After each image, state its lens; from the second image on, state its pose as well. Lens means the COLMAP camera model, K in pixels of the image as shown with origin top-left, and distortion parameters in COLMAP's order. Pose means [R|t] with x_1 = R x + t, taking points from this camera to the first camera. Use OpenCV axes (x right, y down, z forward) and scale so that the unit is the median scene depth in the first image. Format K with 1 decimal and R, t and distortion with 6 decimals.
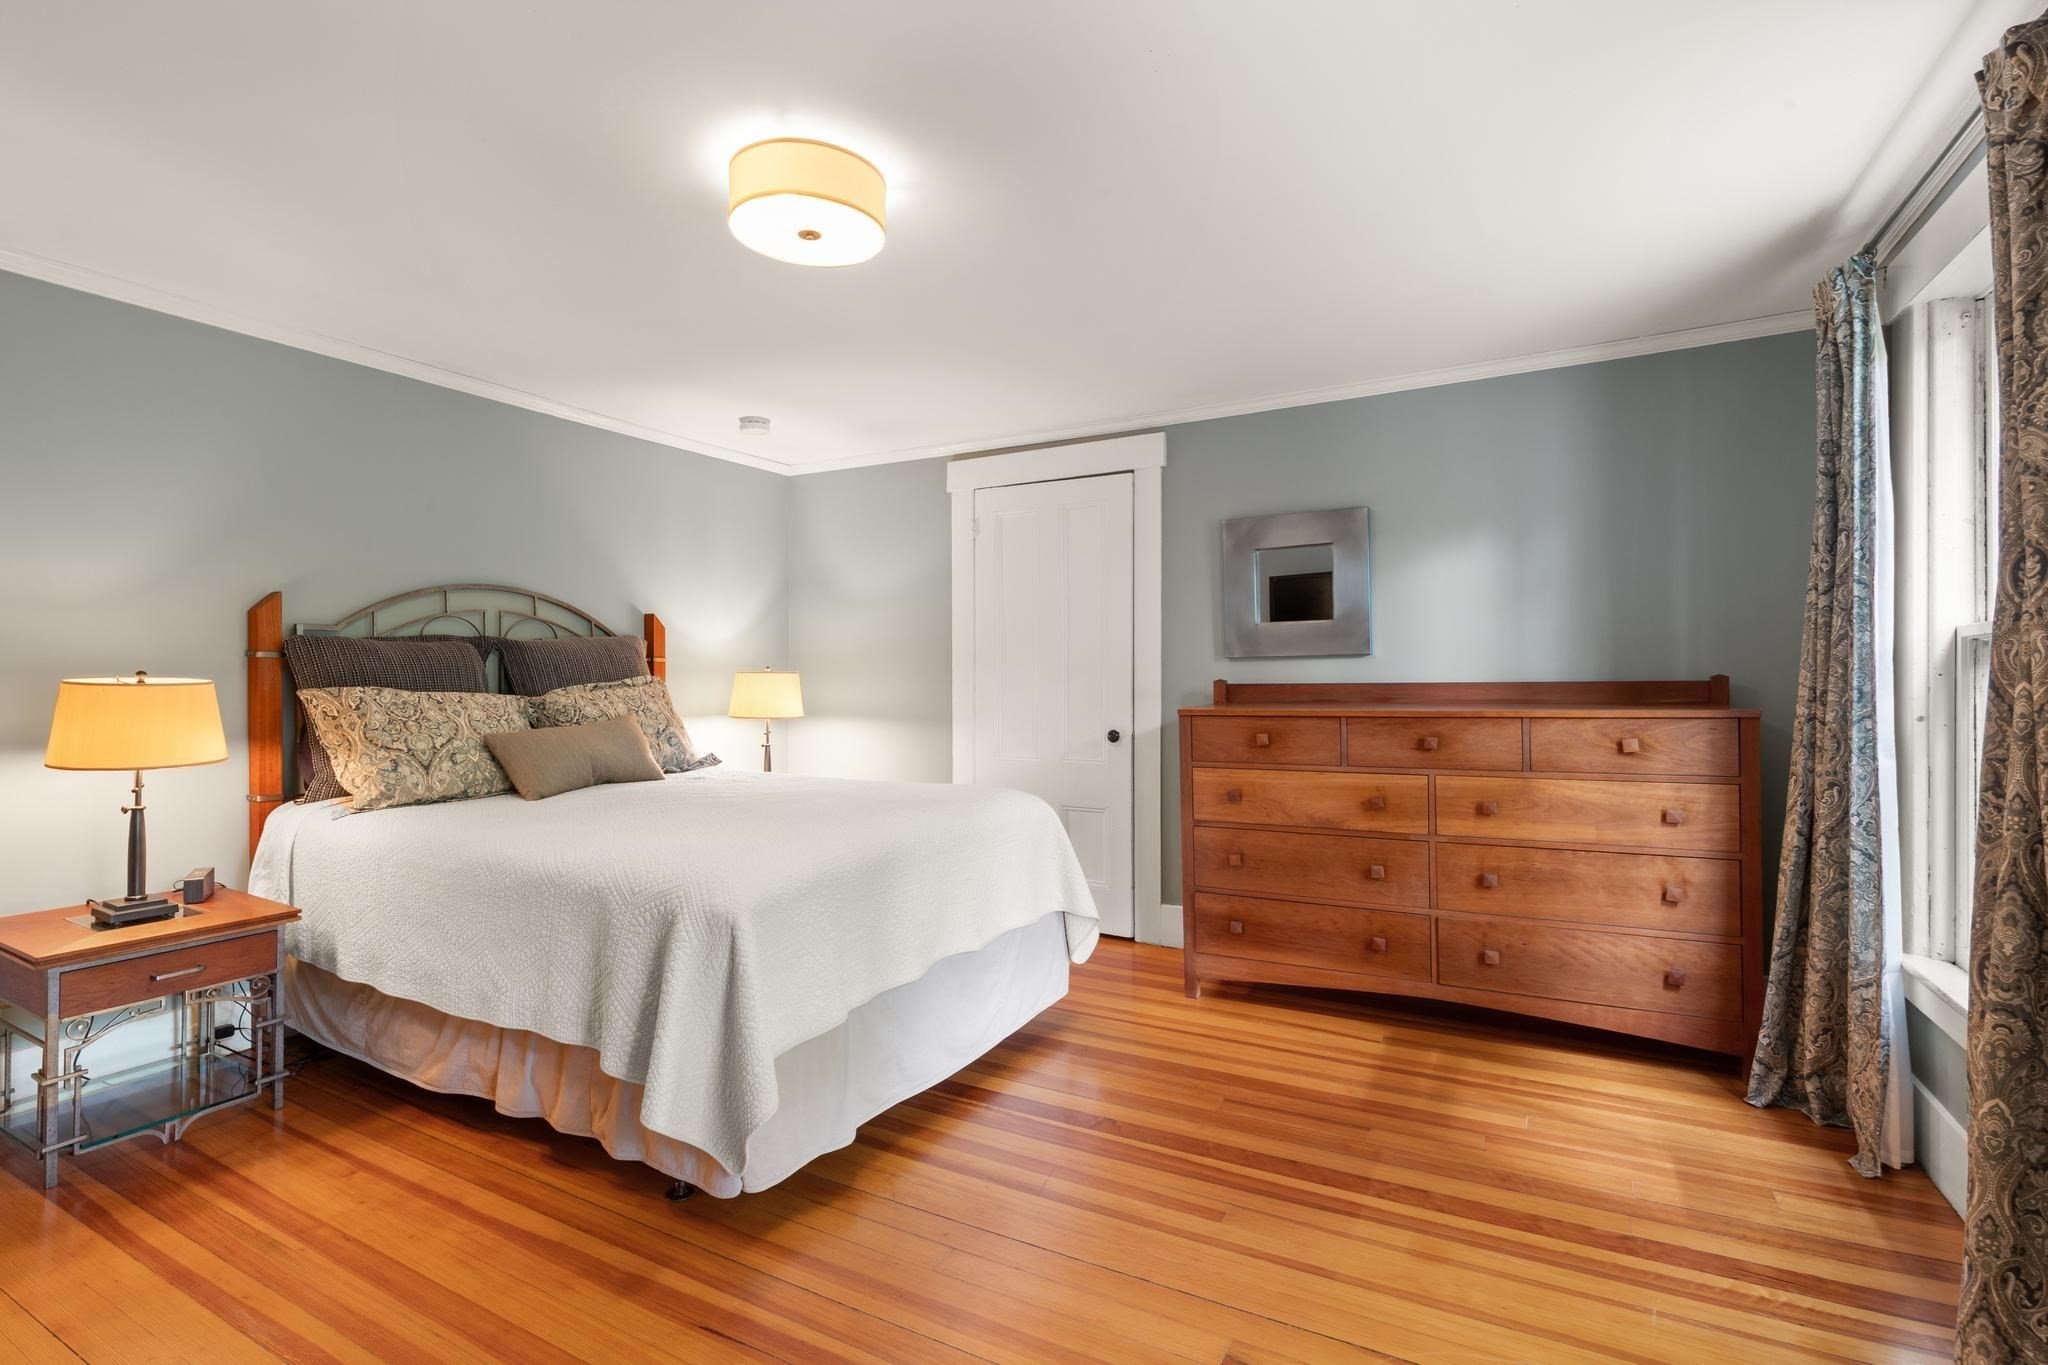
lens RADIAL K [[940.1, 0, 1027.4], [0, 940.1, 684.9], [0, 0, 1]] dist [0.007472, -0.000830]
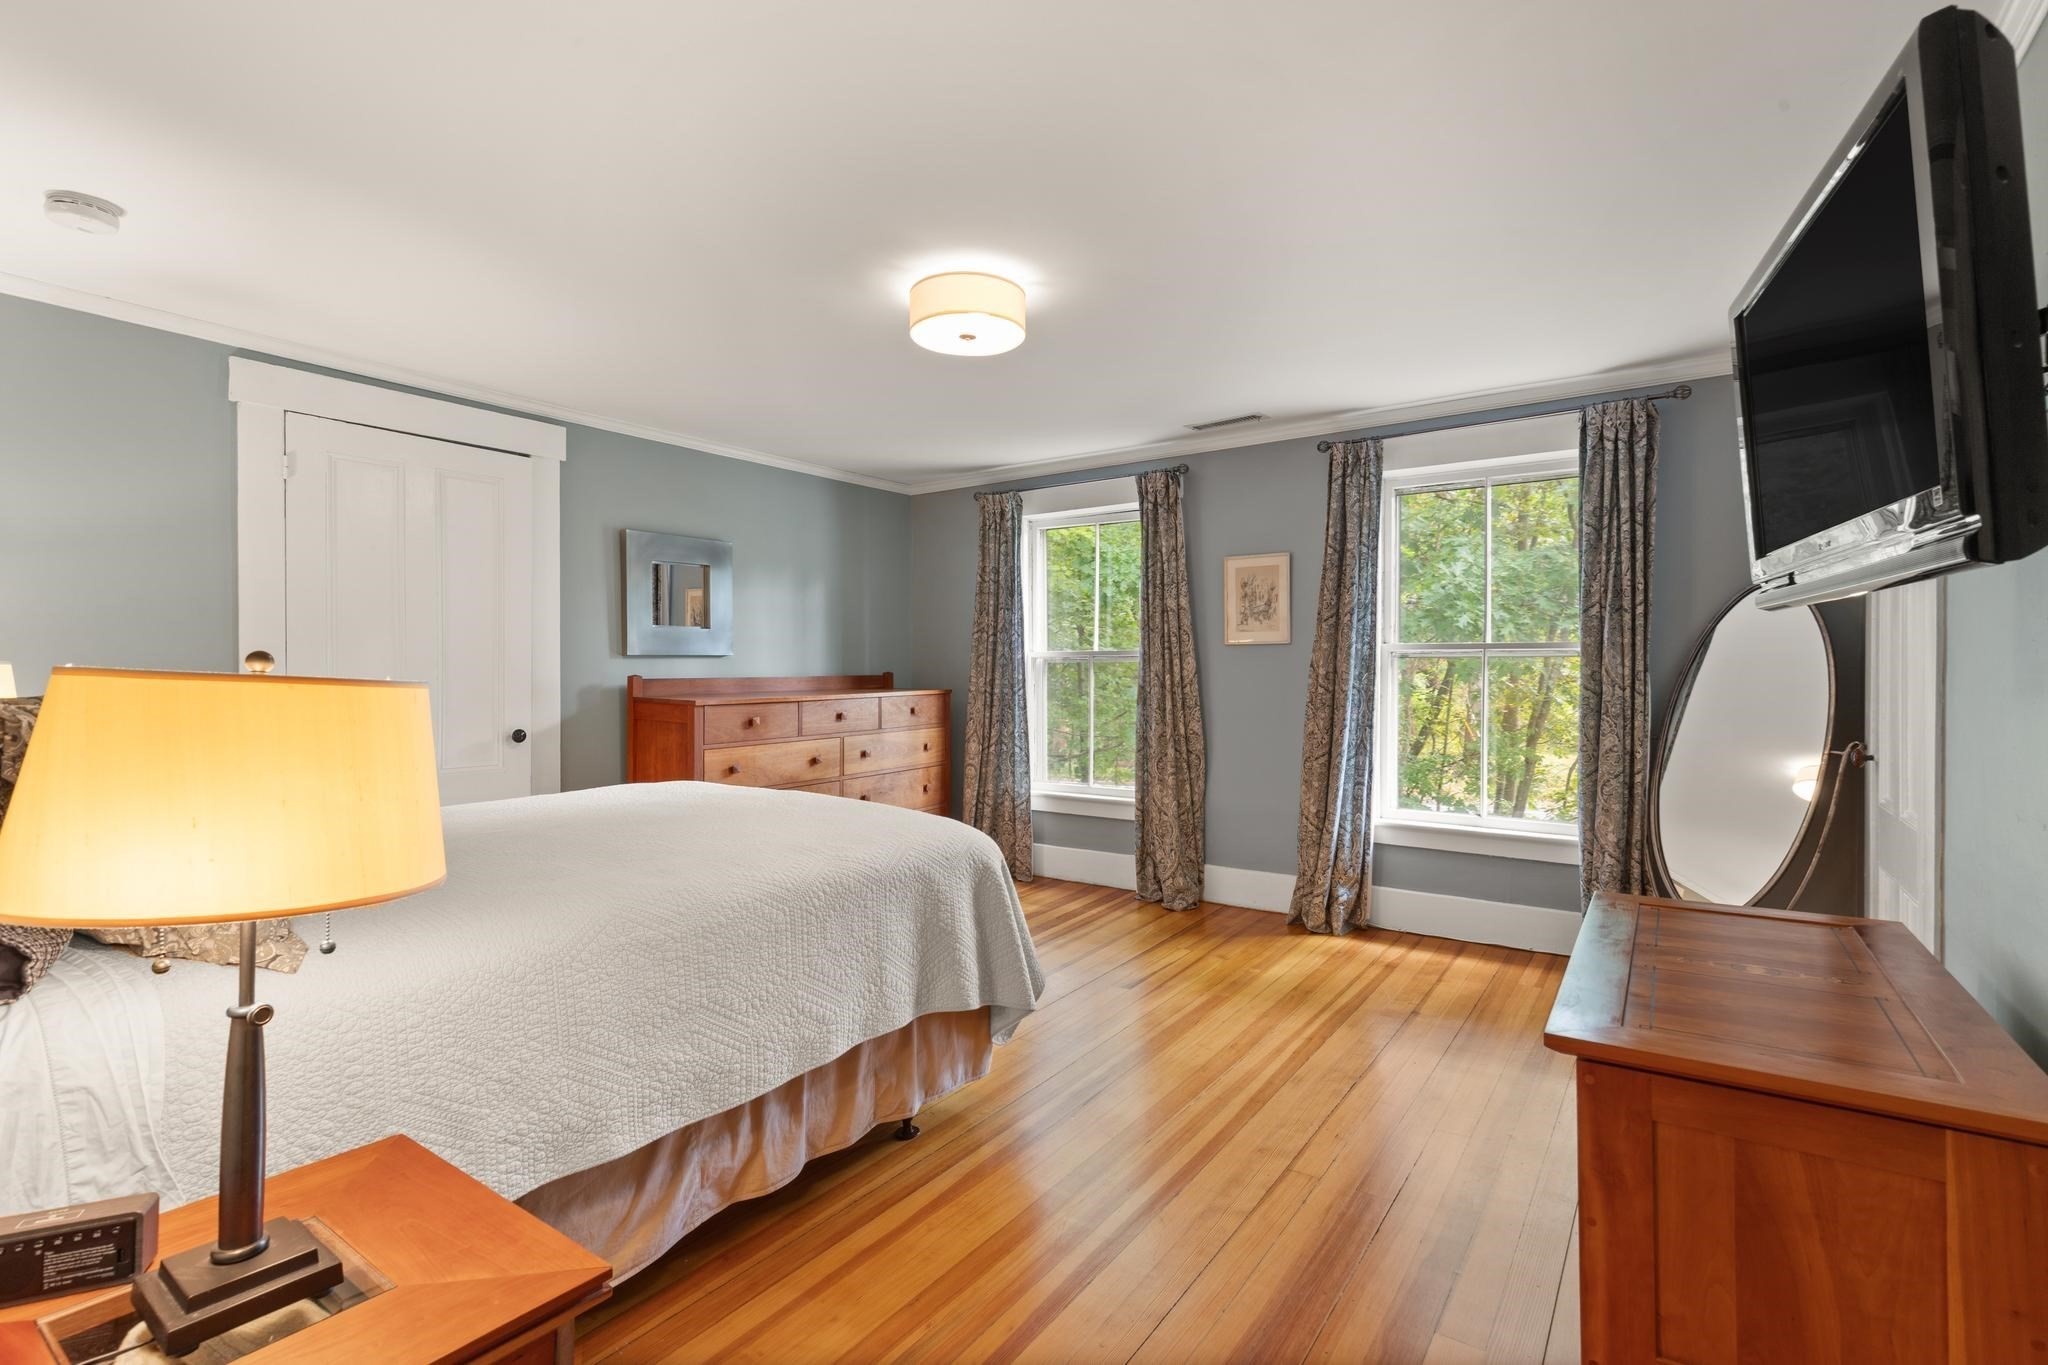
lens RADIAL K [[940.1, 0, 1027.4], [0, 940.1, 684.9], [0, 0, 1]] dist [0.007472, -0.000830]
pose [[0.109186, -0.010065, 0.993970, -1.025775], [0.009089, 0.999917, 0.009126, 0.000319], [-0.993980, 0.008037, 0.109269, 0.515404]]
